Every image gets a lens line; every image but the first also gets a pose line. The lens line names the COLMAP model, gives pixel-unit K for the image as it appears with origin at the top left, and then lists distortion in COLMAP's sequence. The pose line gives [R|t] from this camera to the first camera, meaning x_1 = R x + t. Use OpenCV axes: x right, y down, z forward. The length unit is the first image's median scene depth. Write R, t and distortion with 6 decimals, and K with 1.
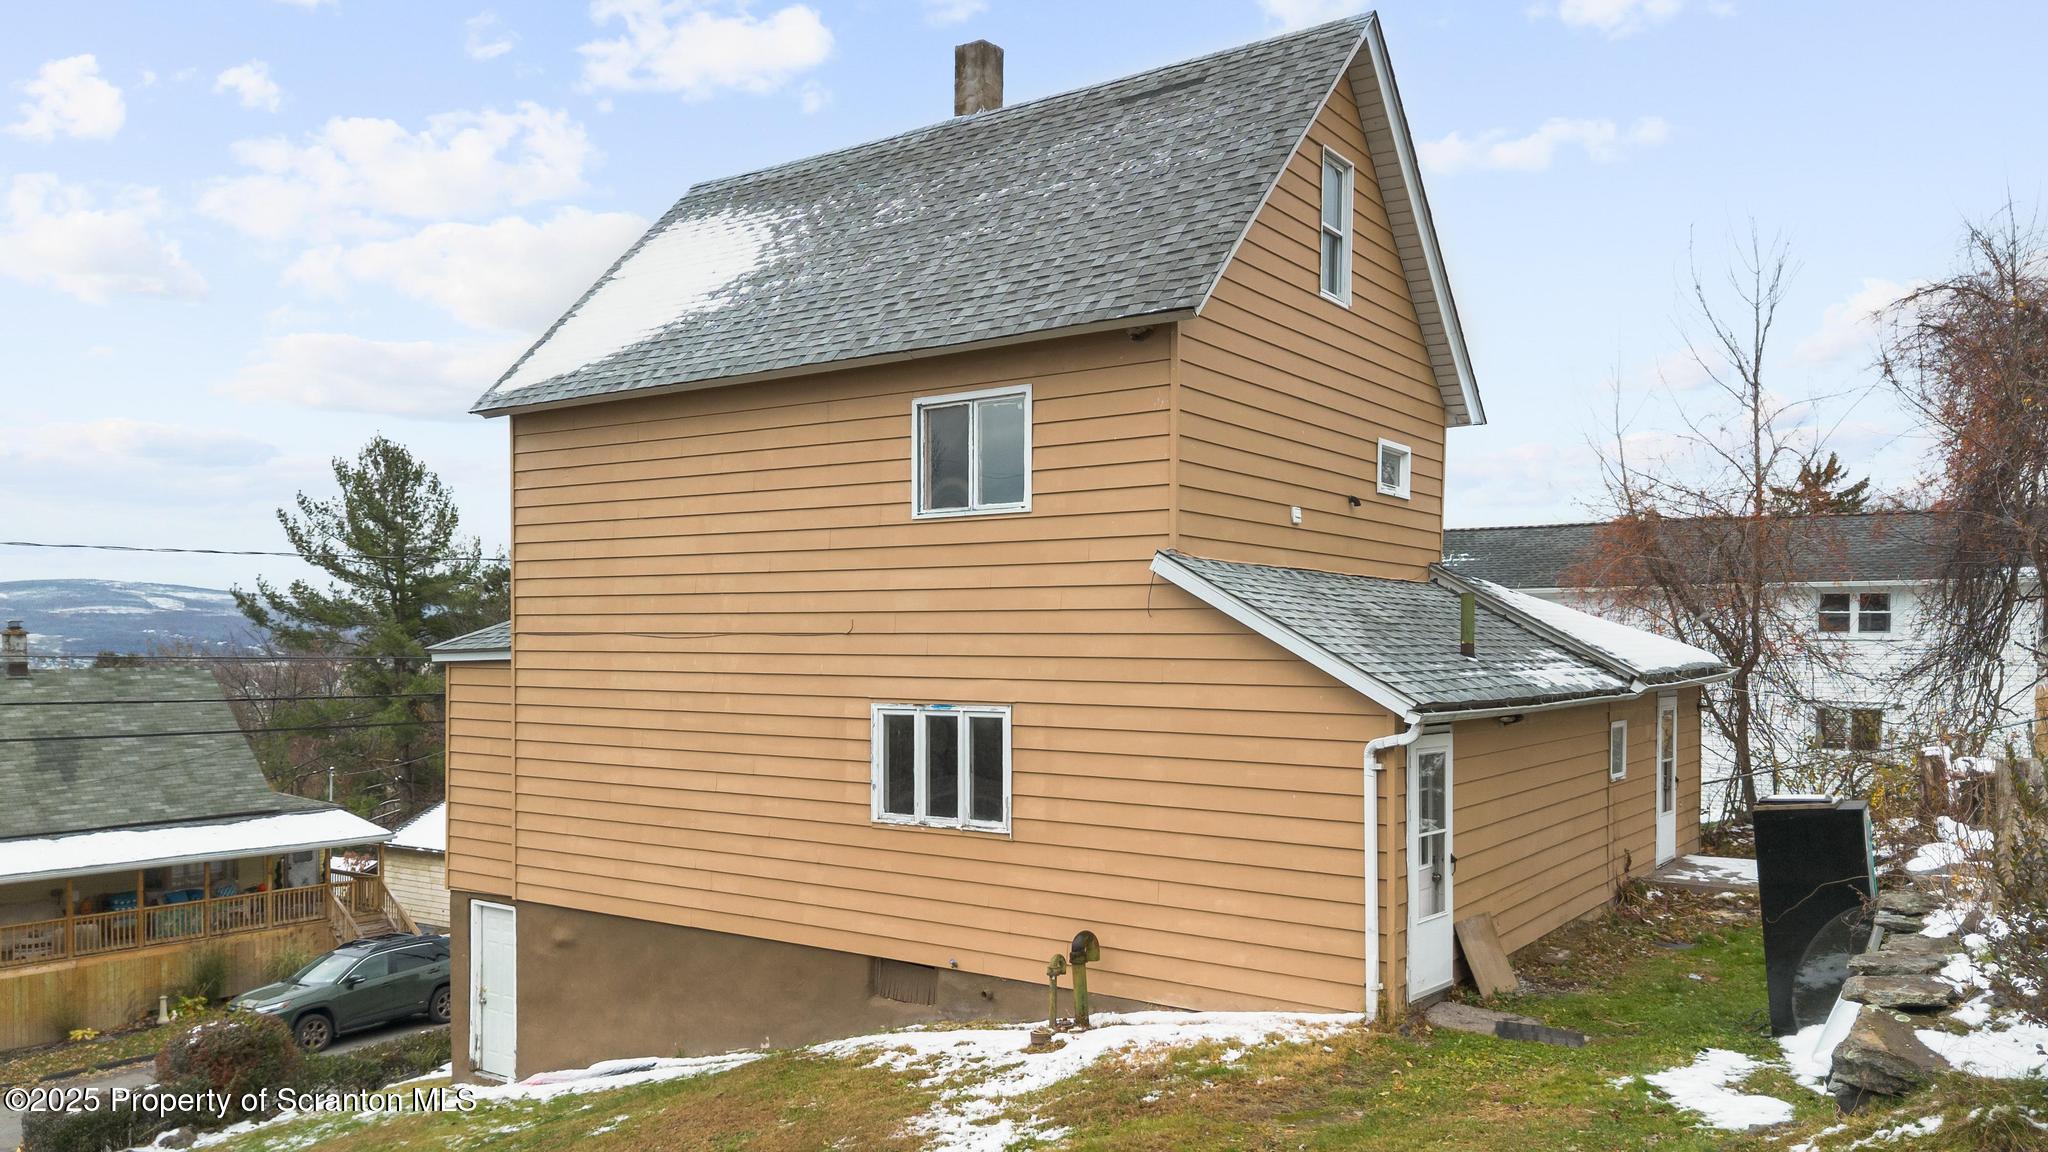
lens RADIAL K [[1473.8, 0, 1016.5], [0, 1473.8, 643.3], [0, 0, 1]] dist [0.063692, -0.057380]
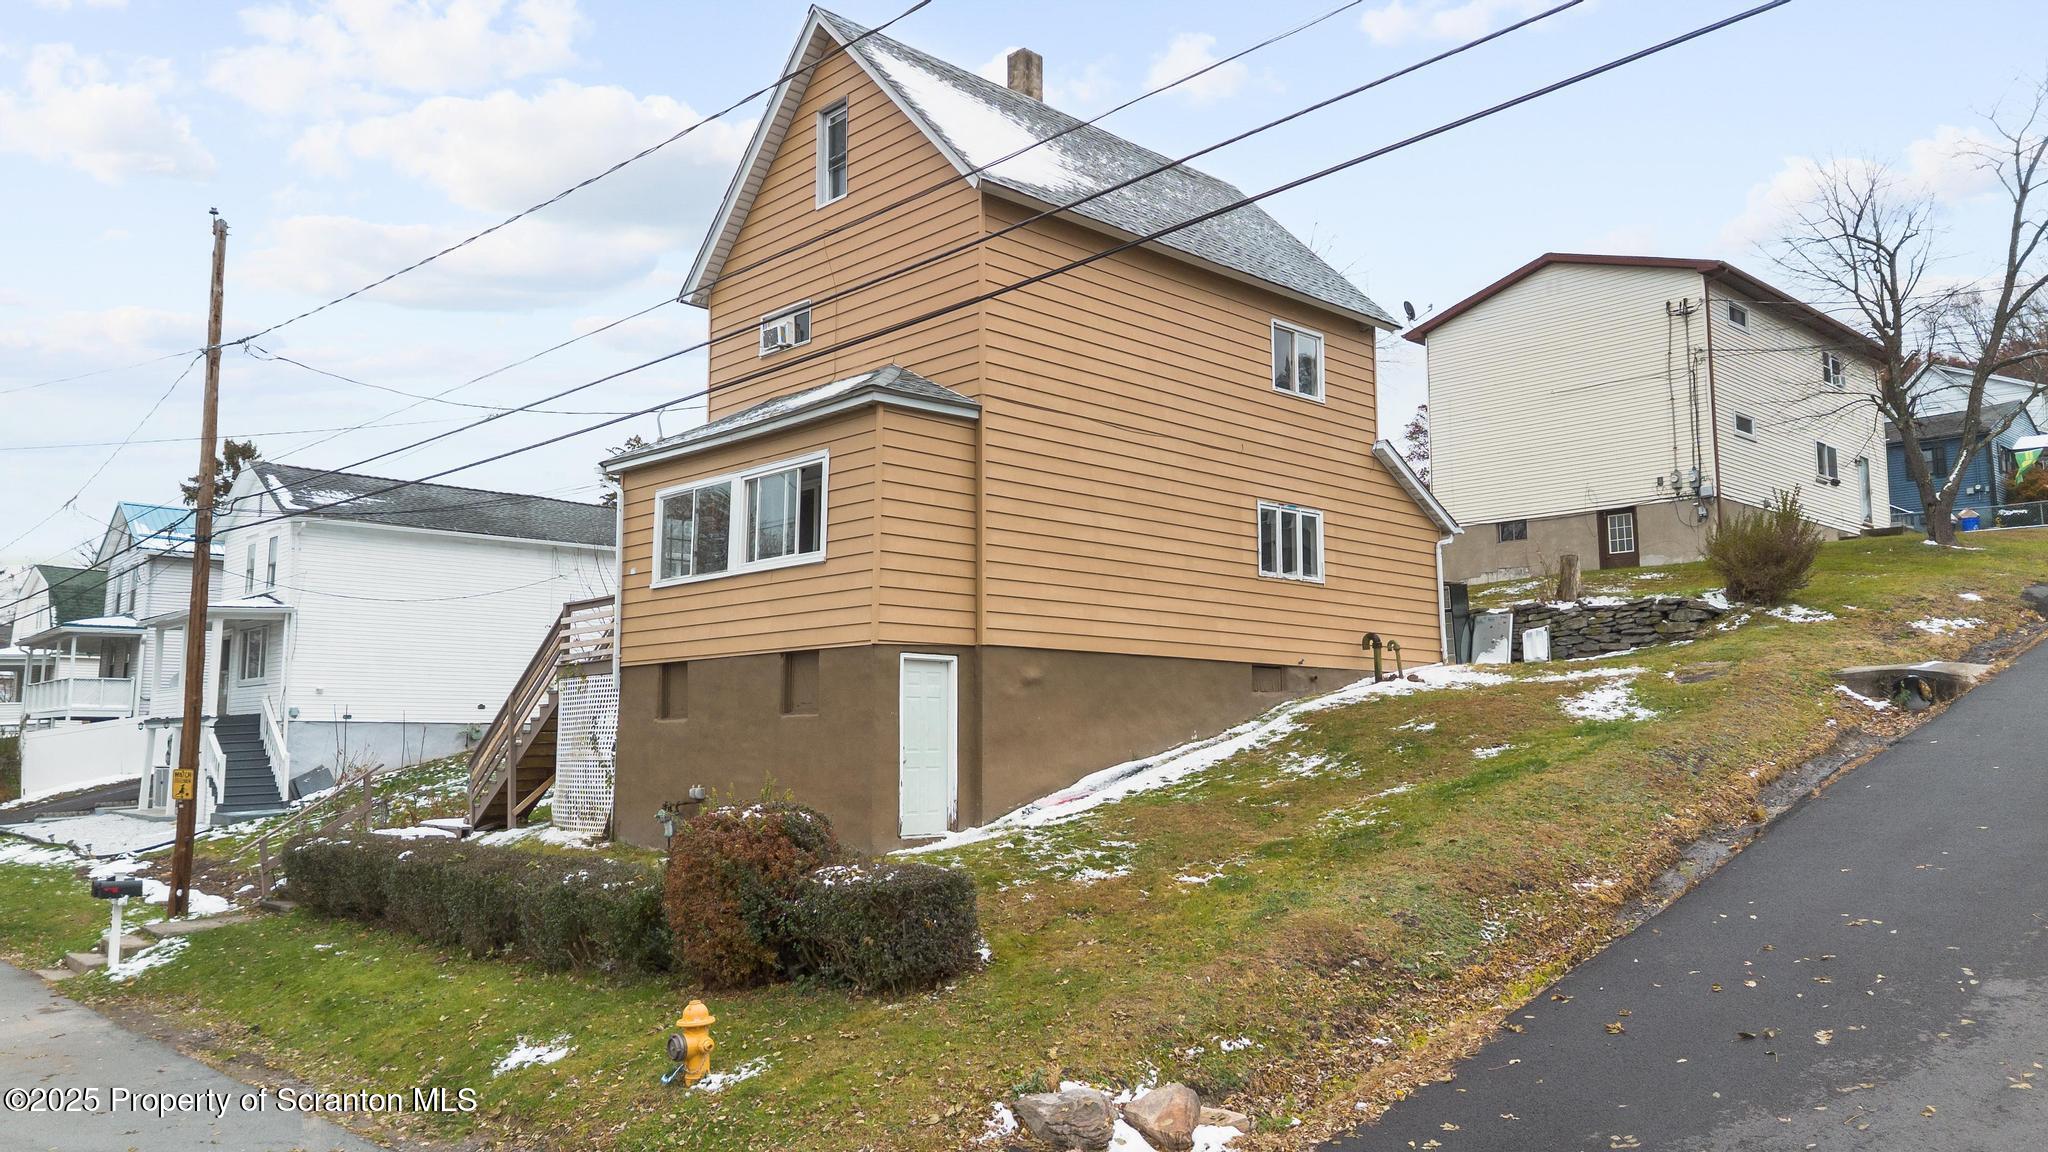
lens RADIAL K [[1473.8, 0, 1028.2], [0, 1473.8, 565.8], [0, 0, 1]] dist [0.063692, -0.057380]
pose [[0.188379, 0.118585, 0.974911, -1.654927], [0.002582, 0.992620, -0.121238, 0.298432], [-0.982093, 0.025356, 0.186683, 0.952002]]
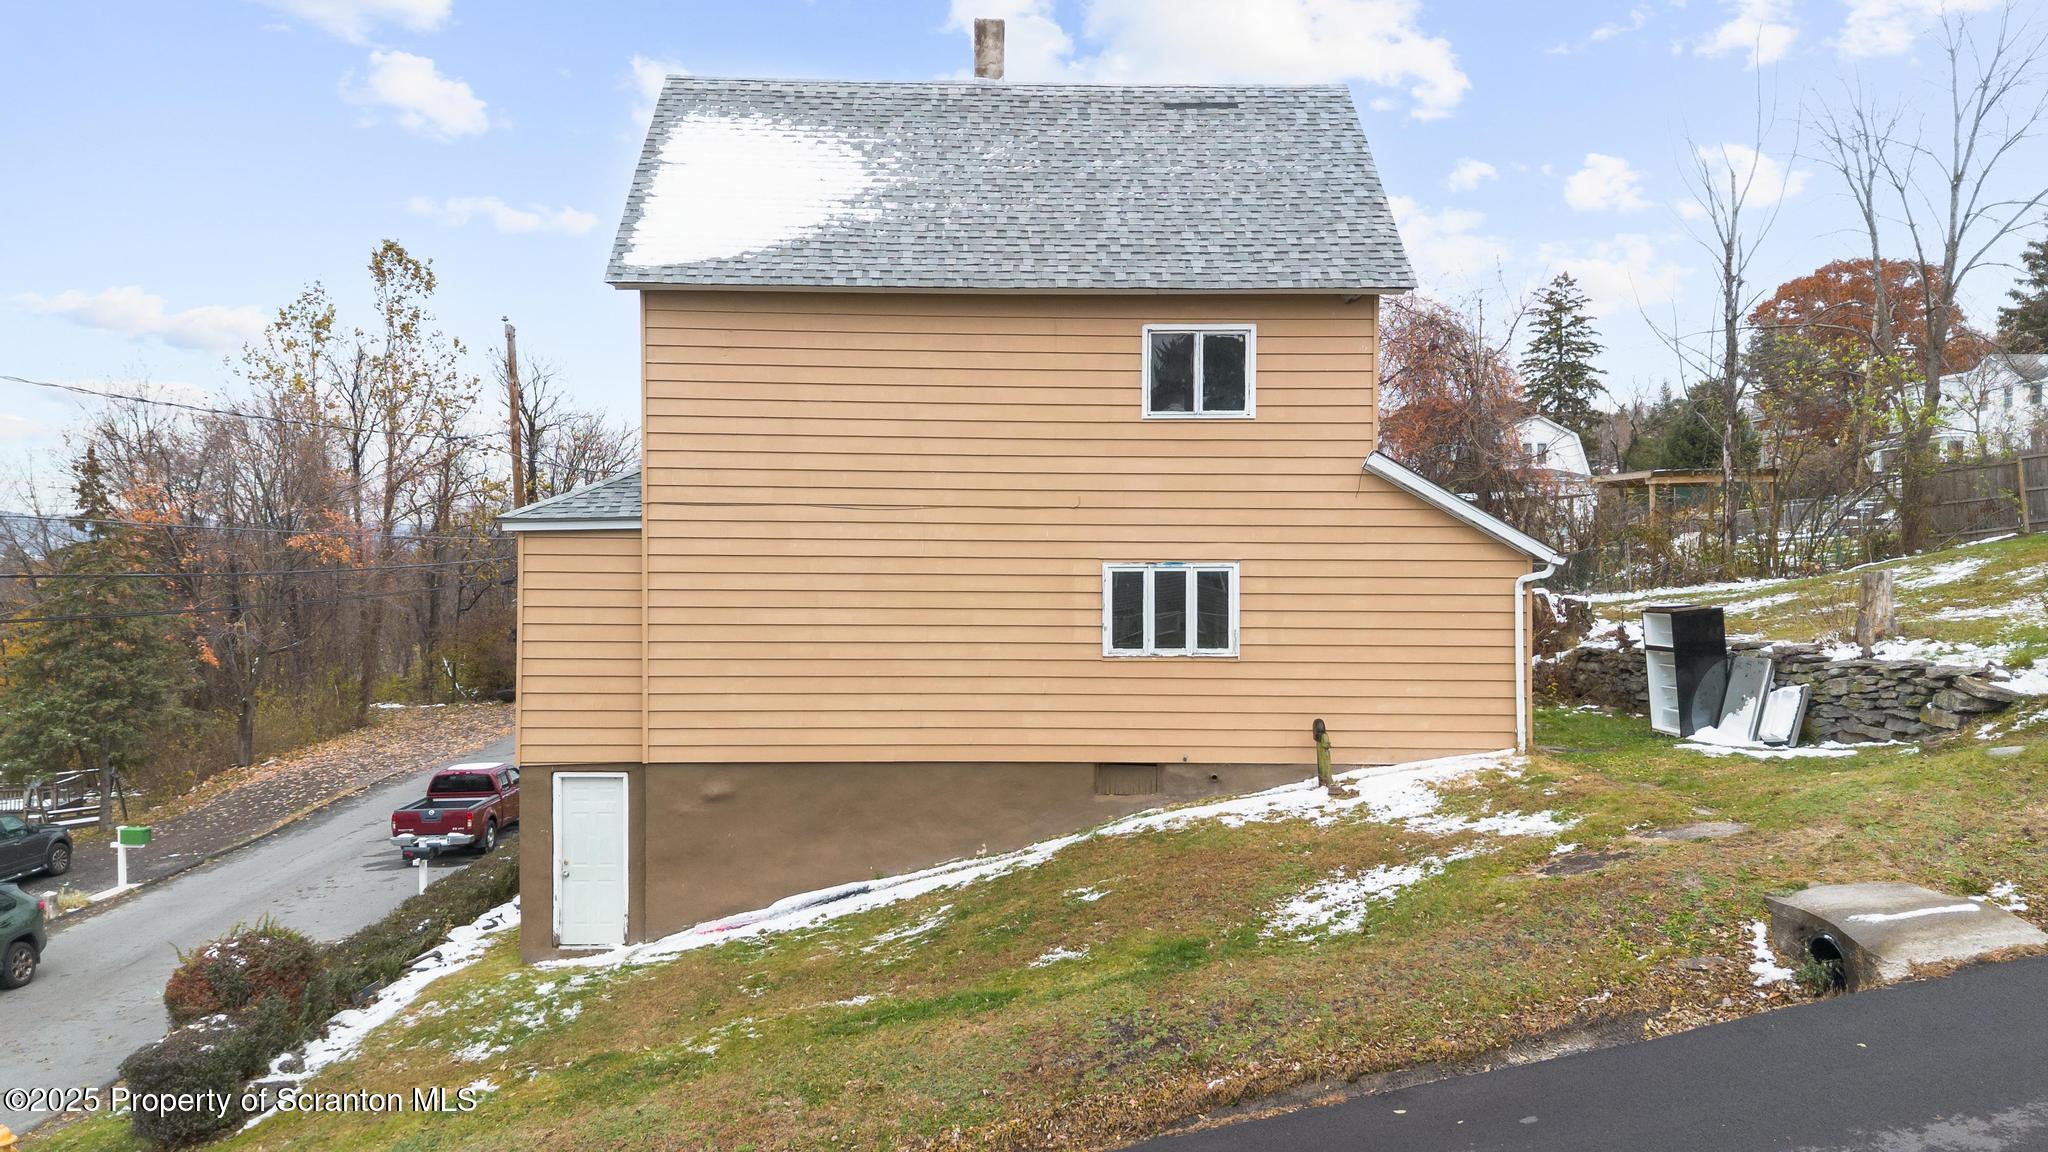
lens RADIAL K [[1473.8, 0, 1009.6], [0, 1473.8, 580.8], [0, 0, 1]] dist [0.063692, -0.057380]
pose [[0.804059, -0.004361, 0.594534, -0.914352], [-0.002740, 0.999935, 0.011041, 0.042646], [-0.594544, -0.010507, 0.803995, 0.035202]]
